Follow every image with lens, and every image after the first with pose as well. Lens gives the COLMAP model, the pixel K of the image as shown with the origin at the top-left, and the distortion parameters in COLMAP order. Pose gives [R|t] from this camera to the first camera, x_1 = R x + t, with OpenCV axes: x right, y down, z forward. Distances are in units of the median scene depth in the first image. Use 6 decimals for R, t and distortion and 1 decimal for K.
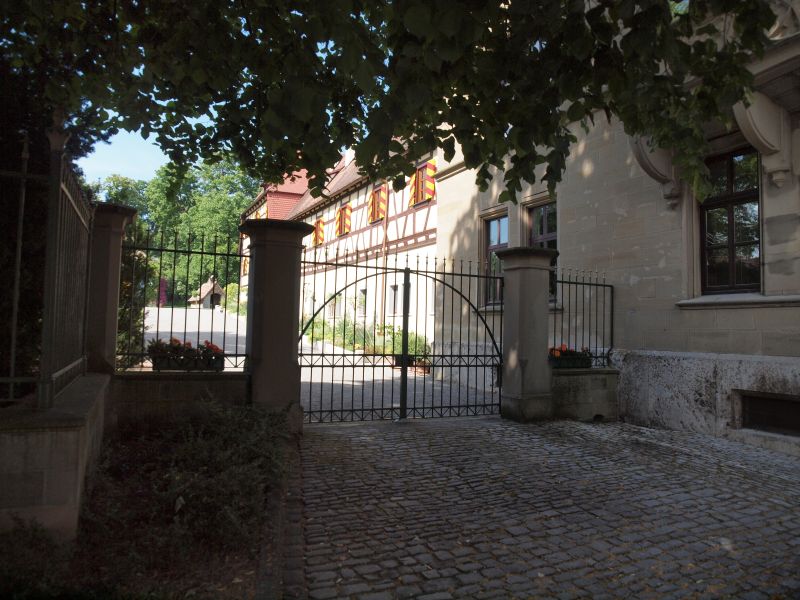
lens RADIAL K [[560.2, 0, 400.0], [0, 560.2, 300.0], [0, 0, 1]] dist [-0.005340, -0.001536]
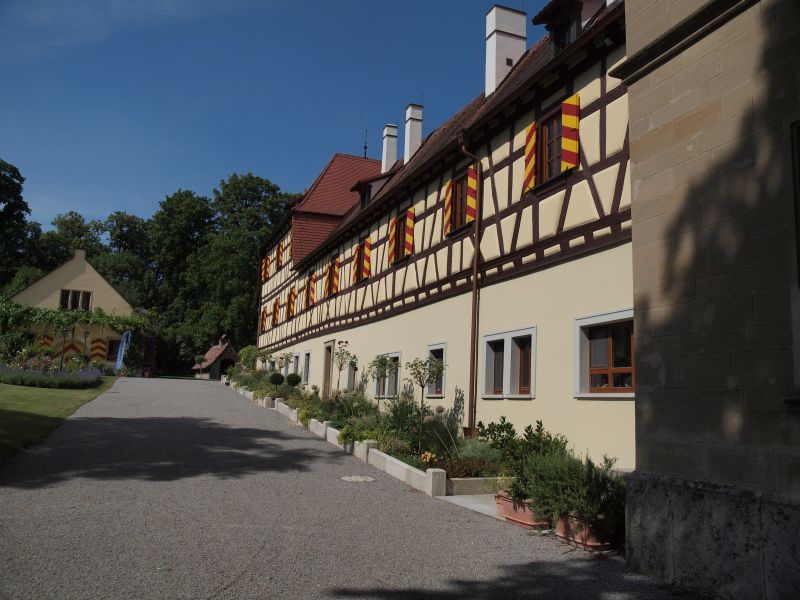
lens RADIAL K [[740.5, 0, 400.0], [0, 740.5, 300.0], [0, 0, 1]] dist [0.001765, 0.000678]
pose [[0.995120, -0.009908, -0.098171, -0.027106], [0.000930, 0.995842, -0.091088, 0.000819], [0.098665, 0.090552, 0.990992, 0.227442]]
